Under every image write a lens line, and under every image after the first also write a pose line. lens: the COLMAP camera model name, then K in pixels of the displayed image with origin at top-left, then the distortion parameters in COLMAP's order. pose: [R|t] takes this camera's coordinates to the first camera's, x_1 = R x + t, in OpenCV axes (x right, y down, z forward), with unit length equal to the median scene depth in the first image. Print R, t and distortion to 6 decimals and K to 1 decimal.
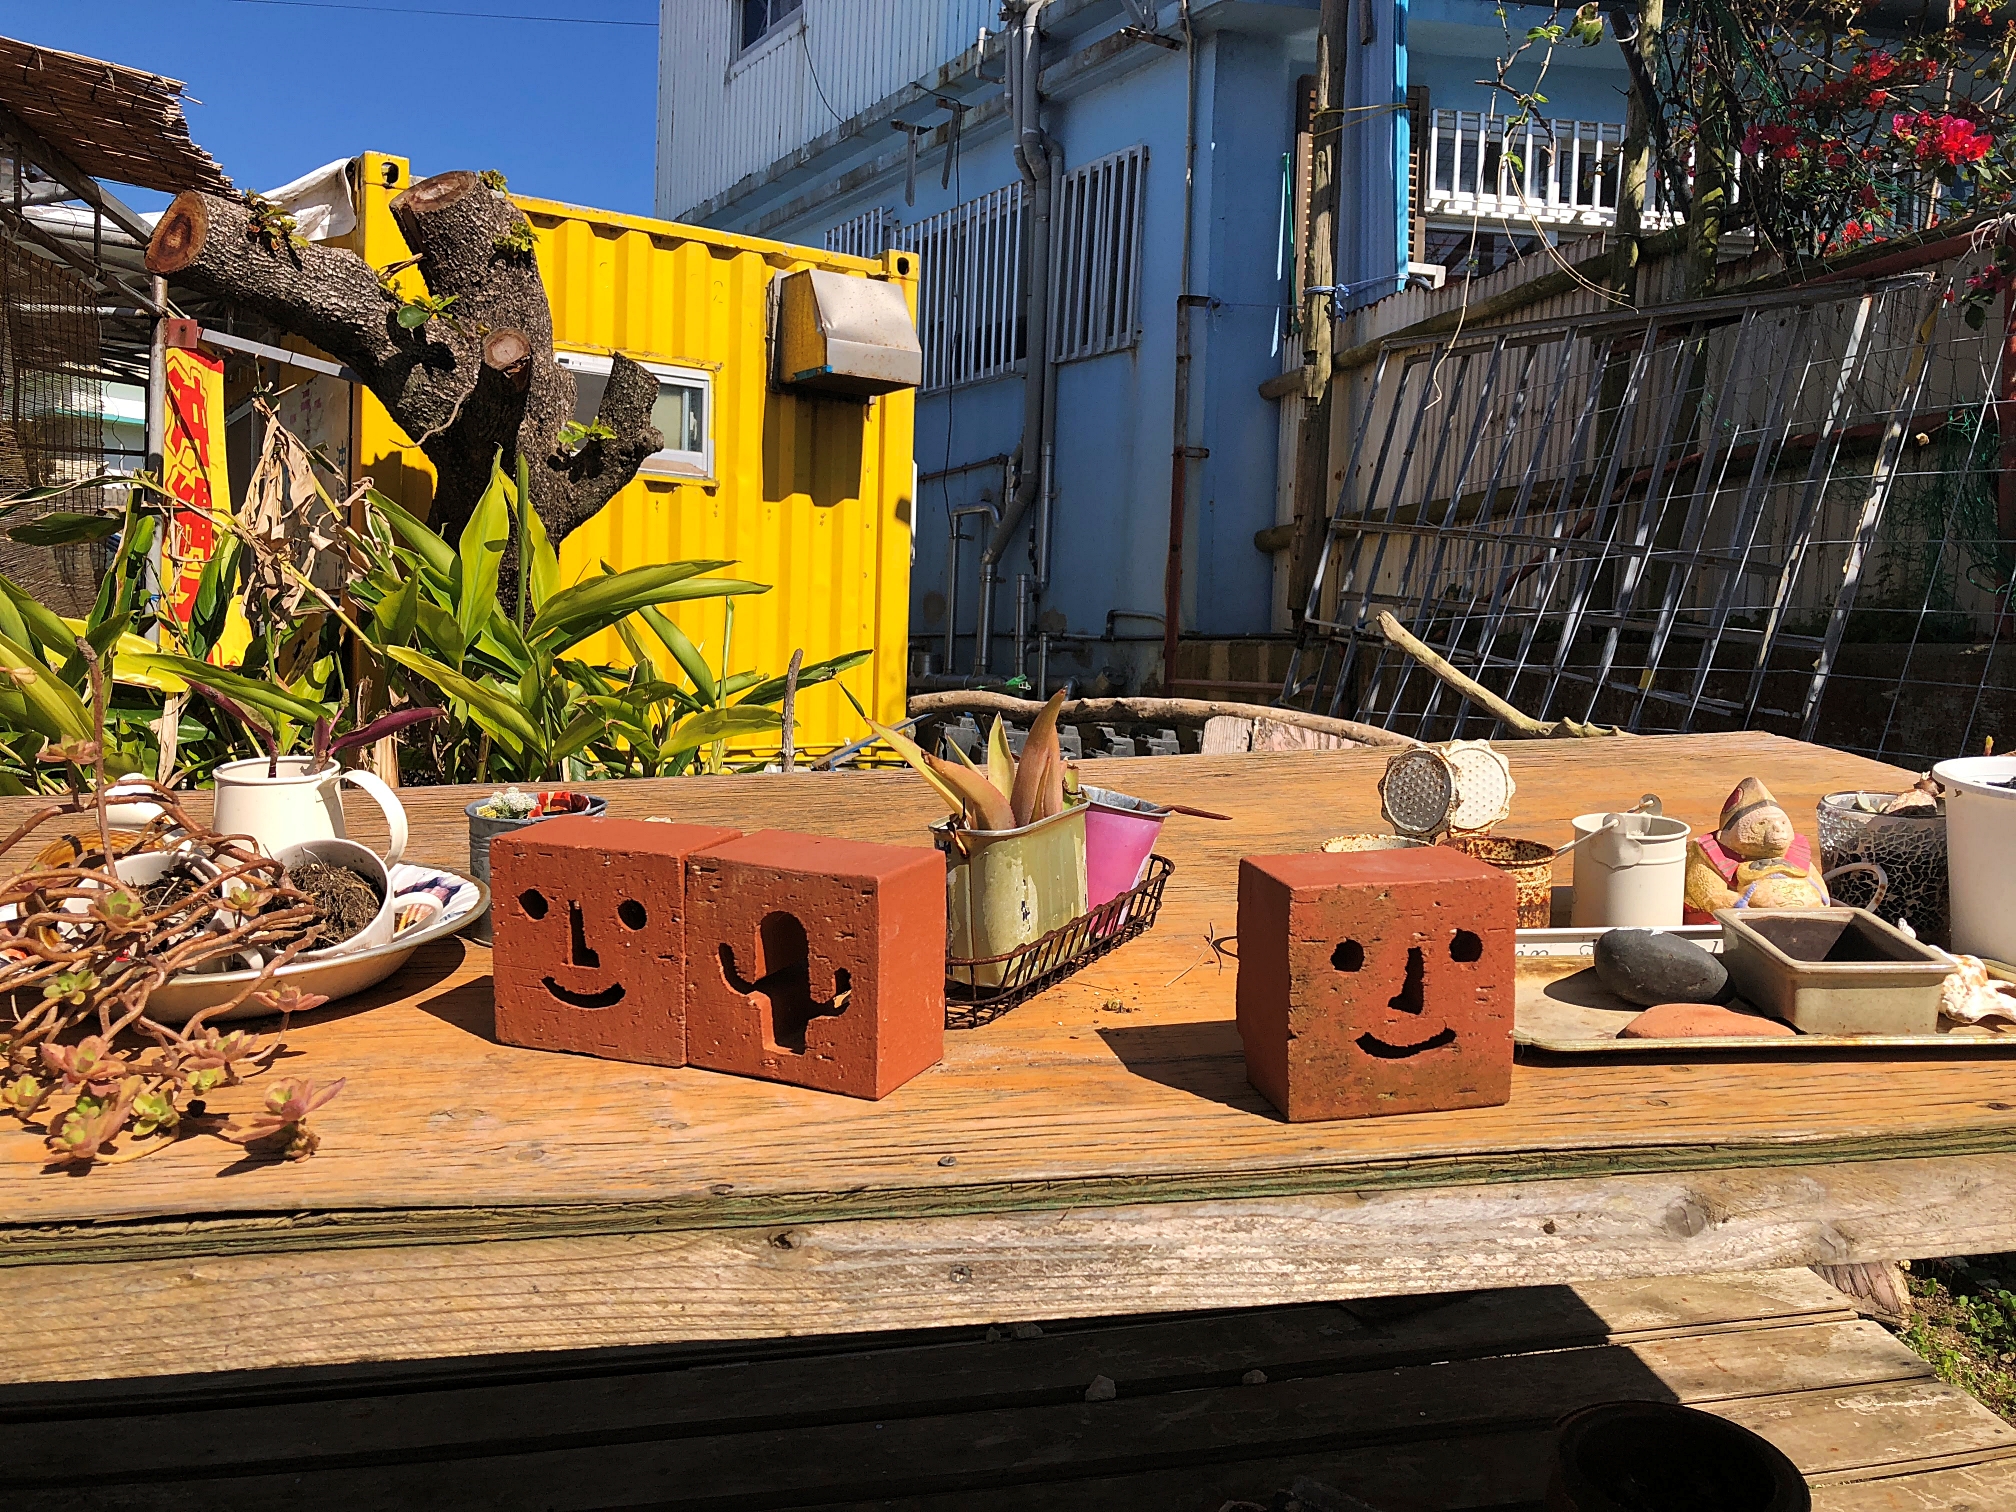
lens RADIAL K [[1684.8, 0, 1010.0], [0, 1684.8, 741.3], [0, 0, 1]] dist [0.013809, -0.006498]
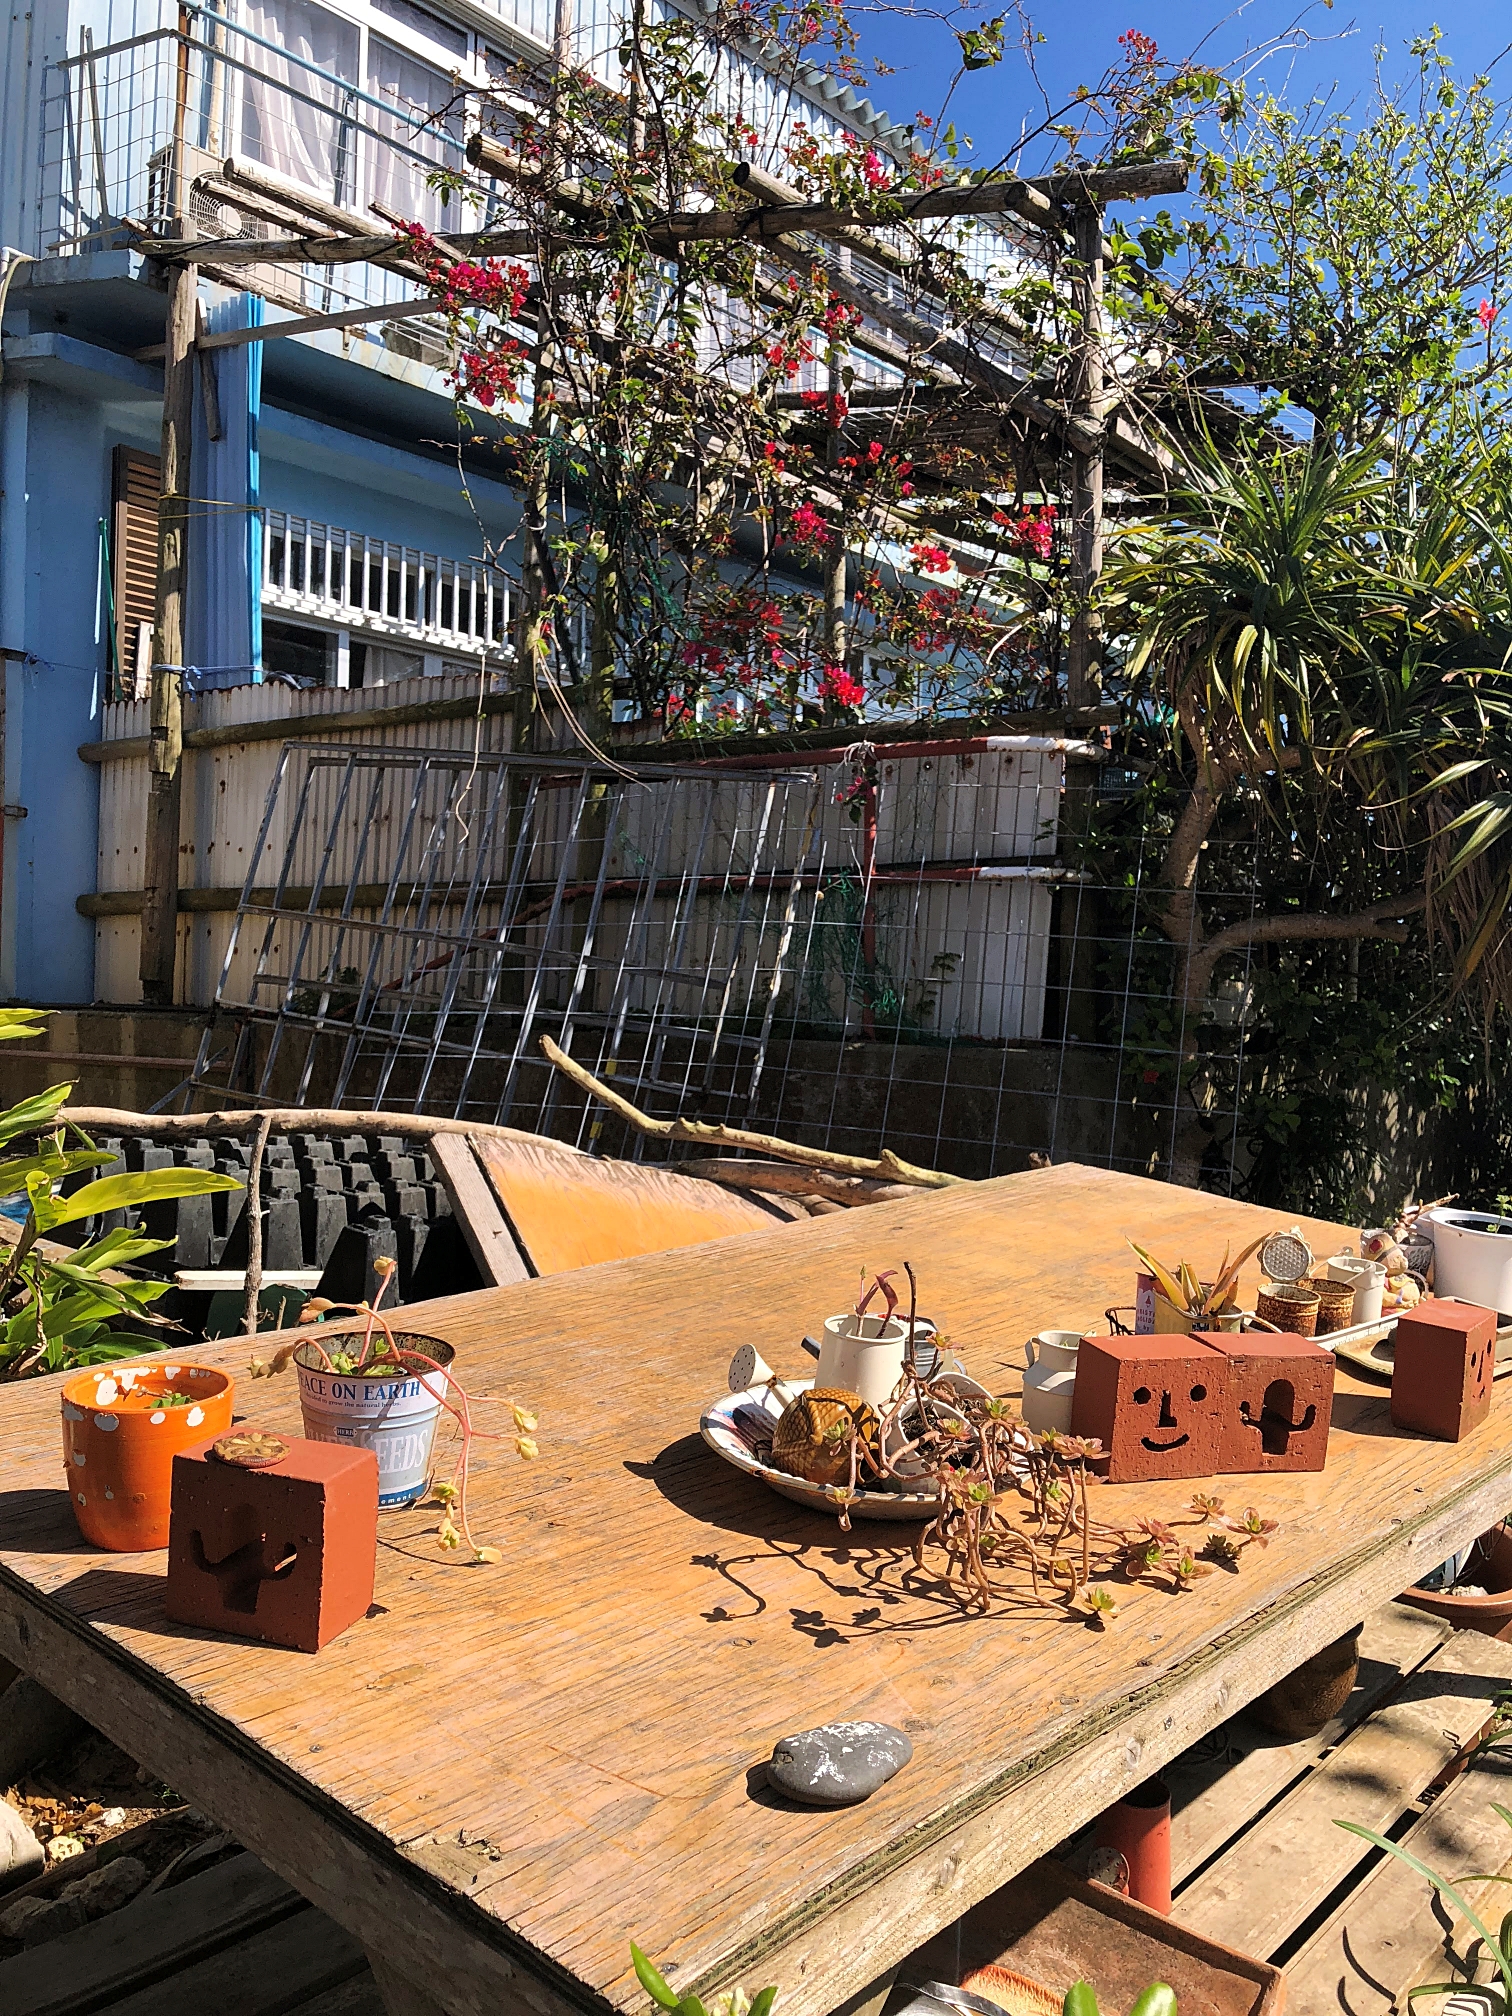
lens RADIAL K [[1684.8, 0, 784.1], [0, 1684.8, 1019.1], [0, 0, 1]] dist [0.013809, -0.006498]
pose [[0.756312, -0.014928, 0.654041, -0.206676], [0.029056, 0.999520, -0.010787, -0.034192], [-0.653565, 0.027162, 0.756382, -0.007360]]
